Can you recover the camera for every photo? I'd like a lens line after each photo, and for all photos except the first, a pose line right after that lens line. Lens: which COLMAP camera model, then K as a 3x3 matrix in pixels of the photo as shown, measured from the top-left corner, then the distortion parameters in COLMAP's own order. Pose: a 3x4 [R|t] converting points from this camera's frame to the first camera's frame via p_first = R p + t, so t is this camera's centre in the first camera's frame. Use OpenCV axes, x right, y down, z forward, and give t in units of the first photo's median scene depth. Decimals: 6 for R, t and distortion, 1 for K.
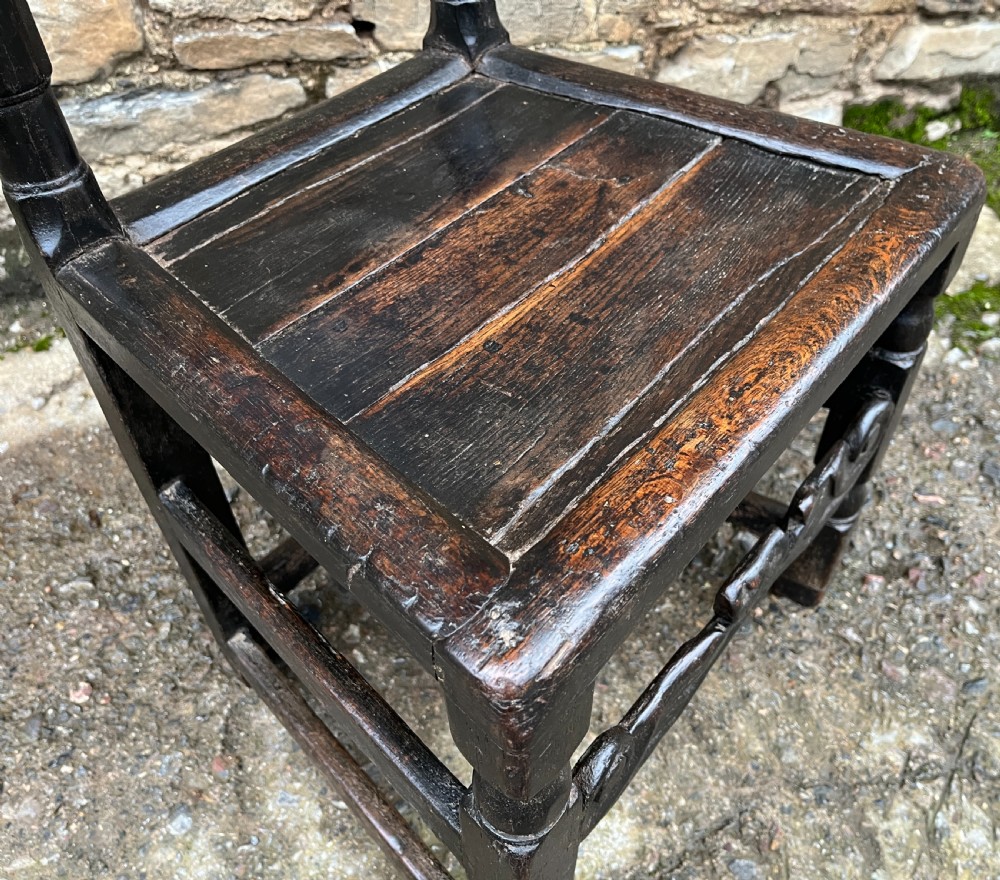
lens RADIAL K [[900.3, 0, 542.4], [0, 900.3, 445.0], [0, 0, 1]] dist [0.065122, -0.086672]
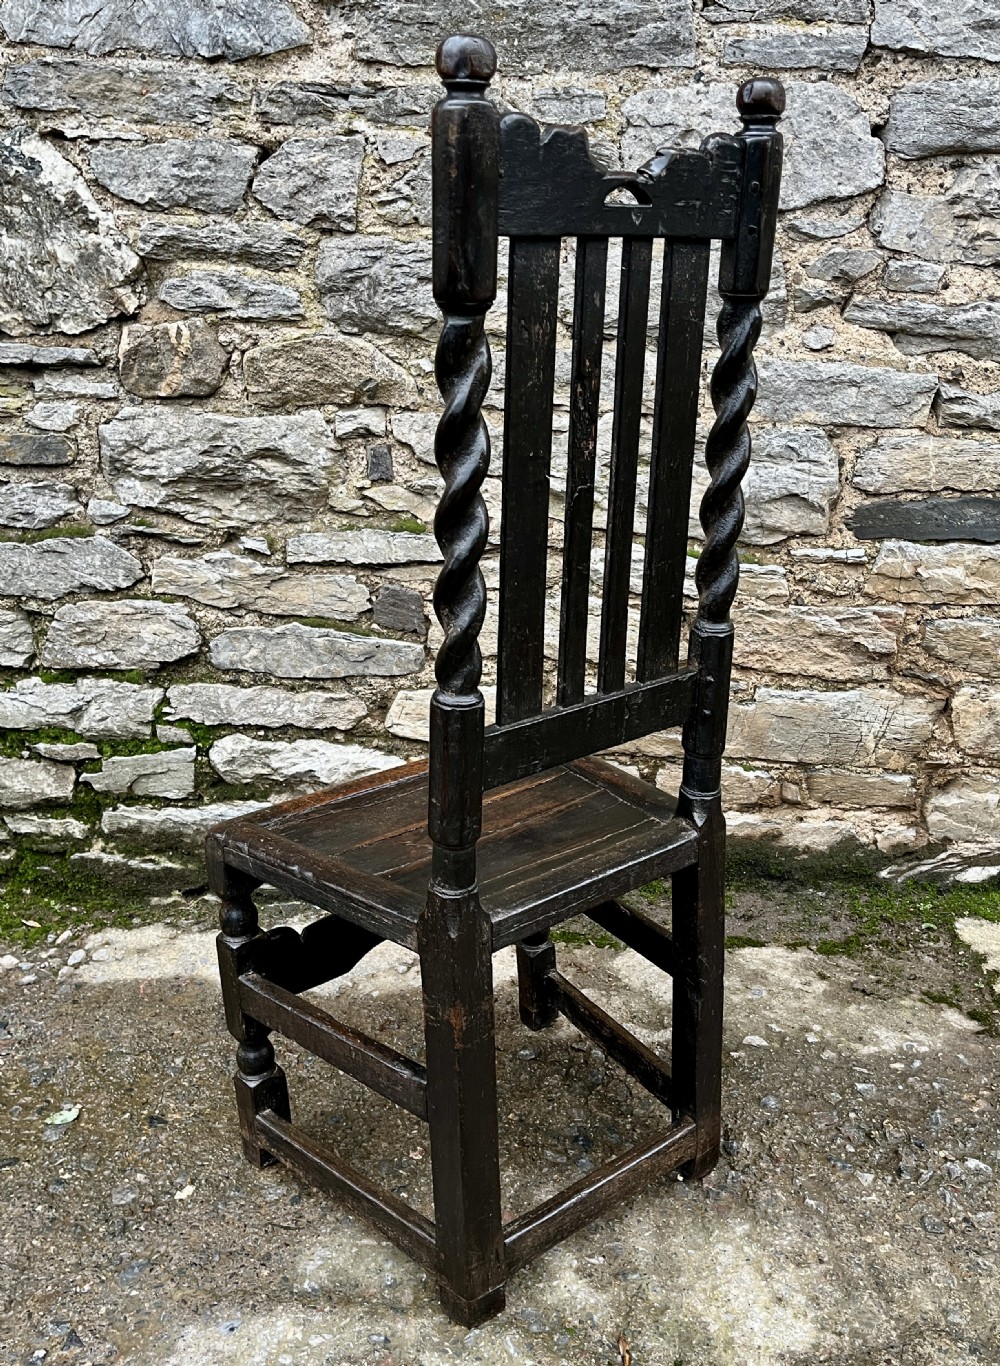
lens RADIAL K [[1198.0, 0, 524.3], [0, 1198.0, 675.5], [0, 0, 1]] dist [0.041625, -0.013657]
pose [[0.949752, 0.088427, -0.300252, 0.095808], [-0.217785, 0.875677, -0.430998, 0.289609], [0.224812, 0.474731, 0.850935, -0.634427]]
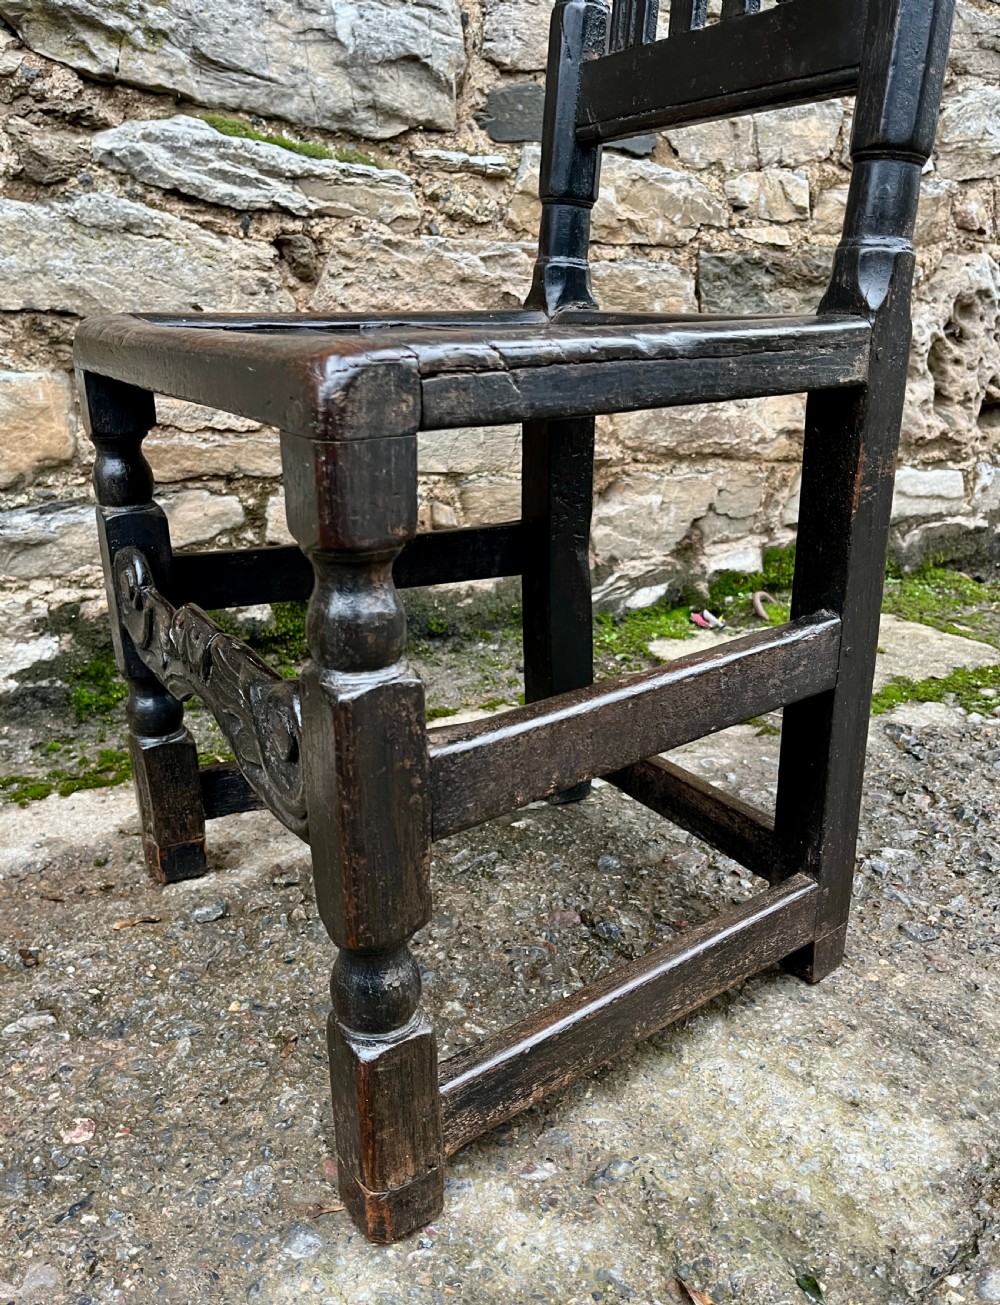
lens RADIAL K [[1095.3, 0, 526.8], [0, 1095.3, 672.6], [0, 0, 1]] dist [0.054165, -0.052298]
pose [[0.970169, -0.072978, 0.231185, -0.263636], [0.168488, 0.888634, -0.426545, 0.277839], [-0.174310, 0.452773, 0.874421, 0.072181]]
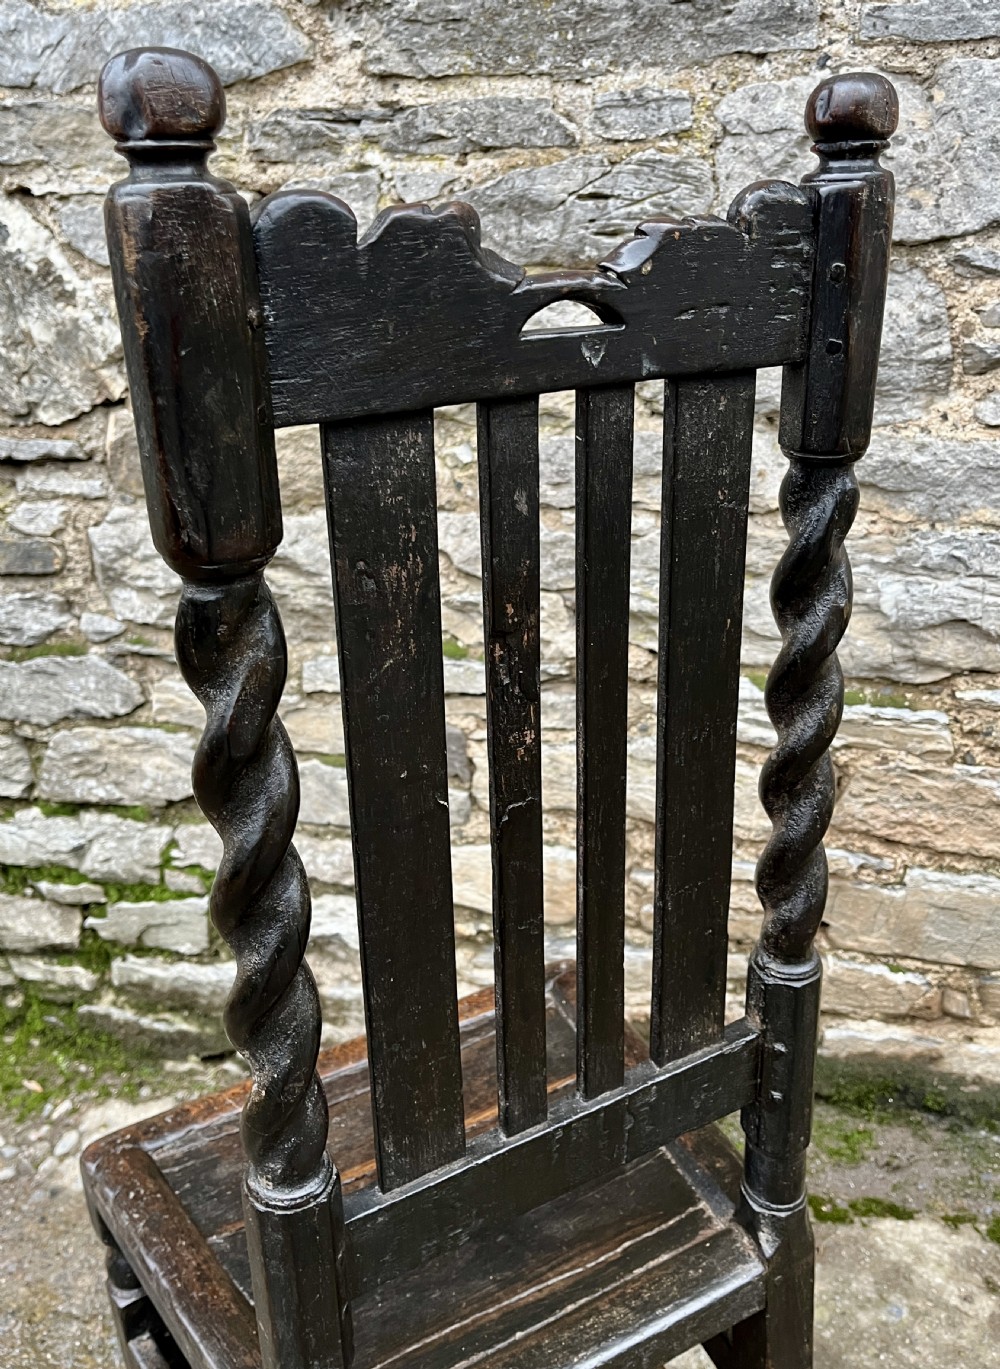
lens RADIAL K [[1146.1, 0, 499.3], [0, 1146.1, 635.6], [0, 0, 1]] dist [0.030545, -0.000881]
pose [[0.874998, 0.102482, -0.473155, 0.071997], [-0.308867, 0.870764, -0.382584, -0.135461], [0.372798, 0.480902, 0.793571, -0.333691]]
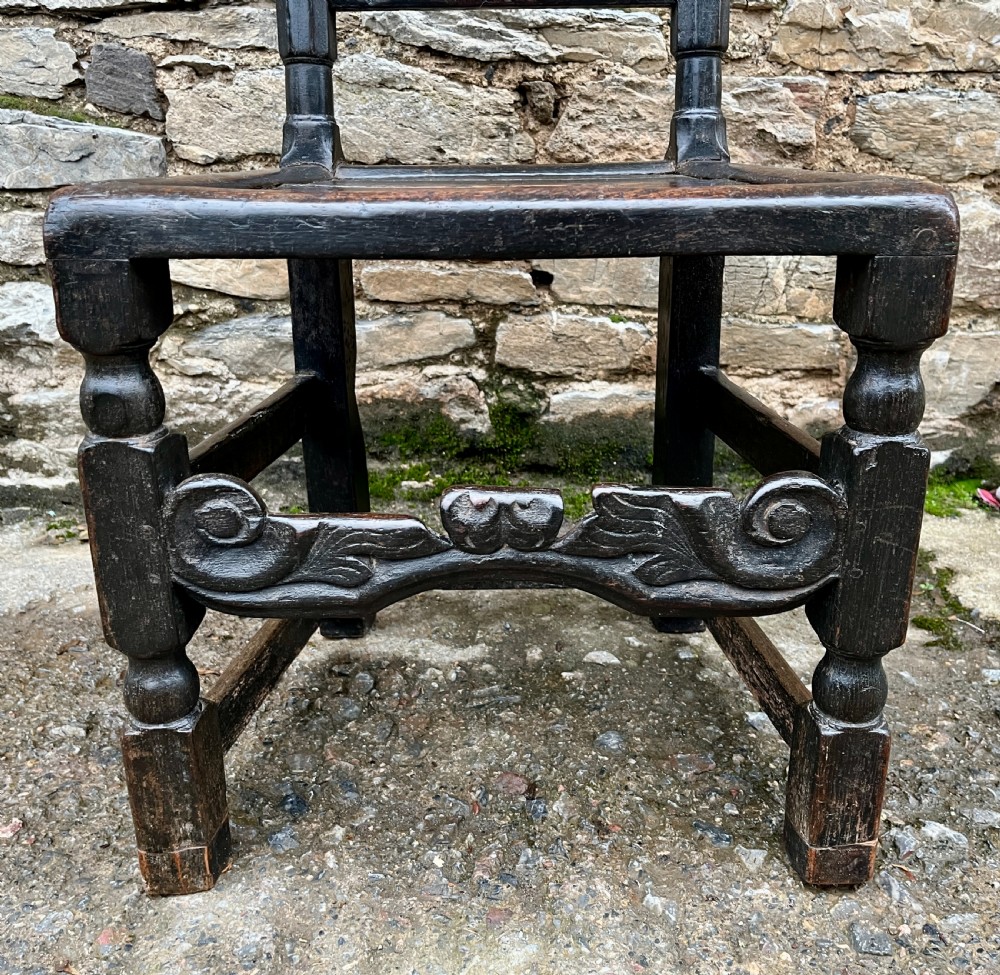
lens RADIAL K [[997.1, 0, 518.8], [0, 997.1, 478.4], [0, 0, 1]] dist [0.042488, -0.029934]
pose [[0.953444, 0.092383, -0.287072, 0.120297], [-0.206994, 0.892753, -0.400183, 0.192426], [0.219314, 0.440974, 0.870312, 0.129025]]
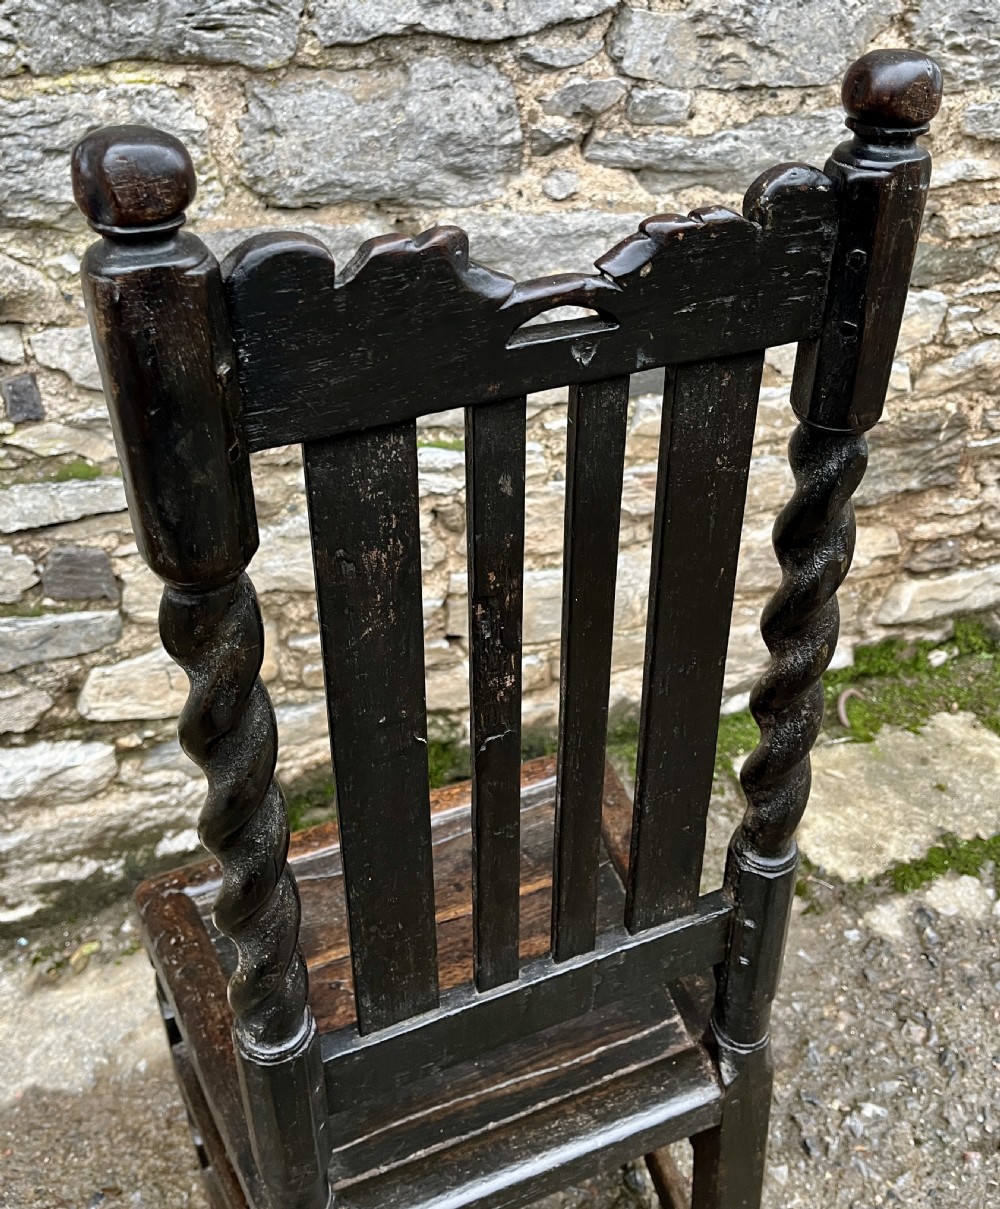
lens RADIAL K [[1140.3, 0, 498.3], [0, 1140.3, 465.8], [0, 0, 1]] dist [0.060956, -0.104795]
pose [[0.998004, -0.040210, 0.048691, -0.205301], [0.054382, 0.939195, -0.339051, -0.167042], [-0.032097, 0.341022, 0.939507, -0.482655]]
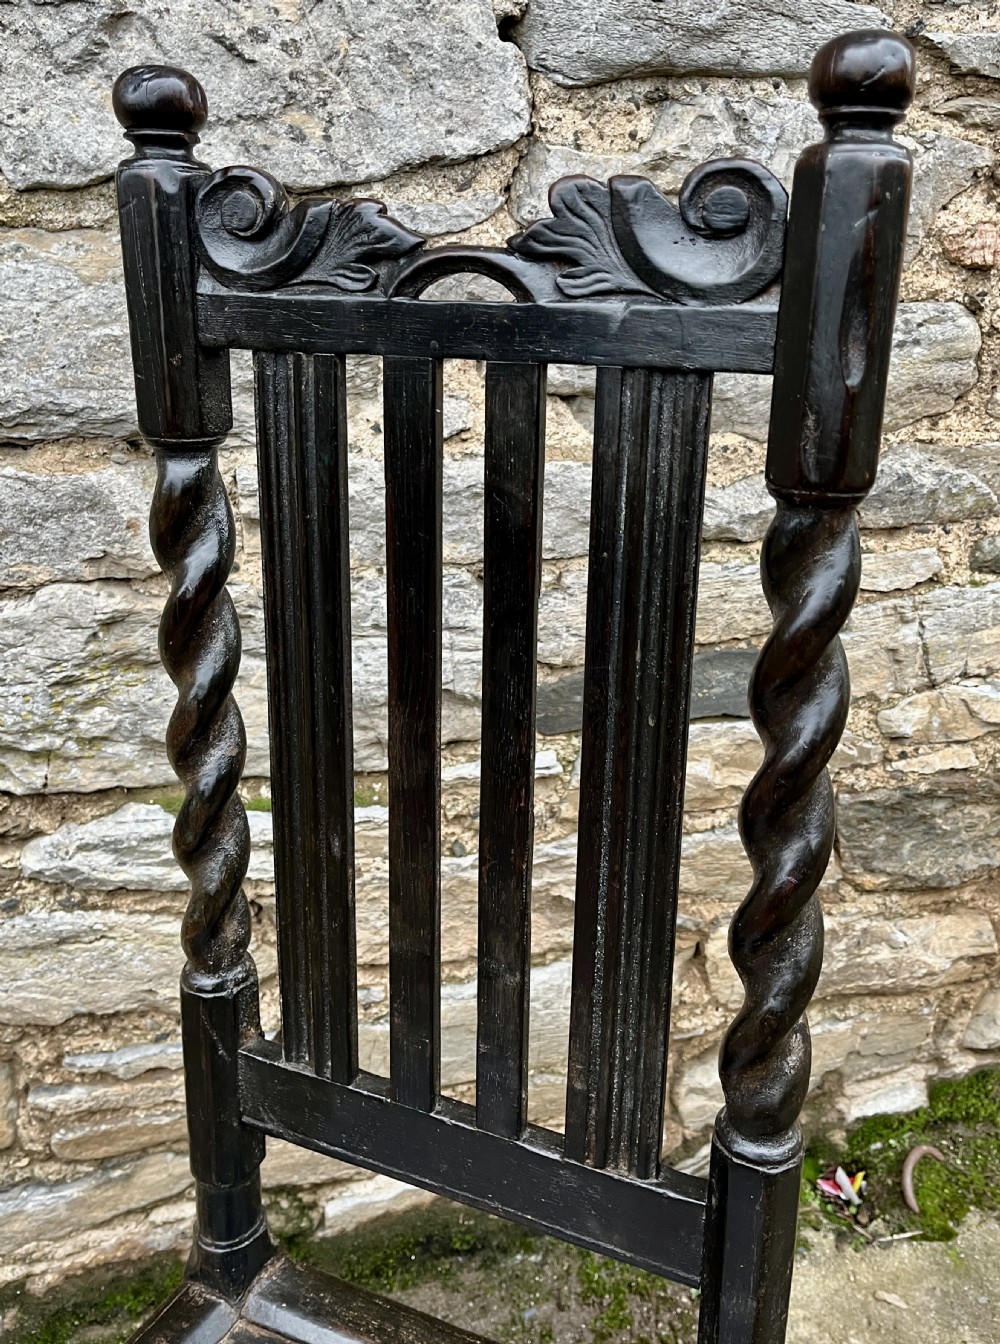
lens RADIAL K [[1140.6, 0, 523.8], [0, 1140.6, 592.9], [0, 0, 1]] dist [0.061504, -0.077264]
pose [[0.999739, -0.006168, -0.022014, 0.020624], [-0.003449, 0.911202, -0.411945, -0.444794], [0.022600, 0.411913, 0.910943, -0.075762]]
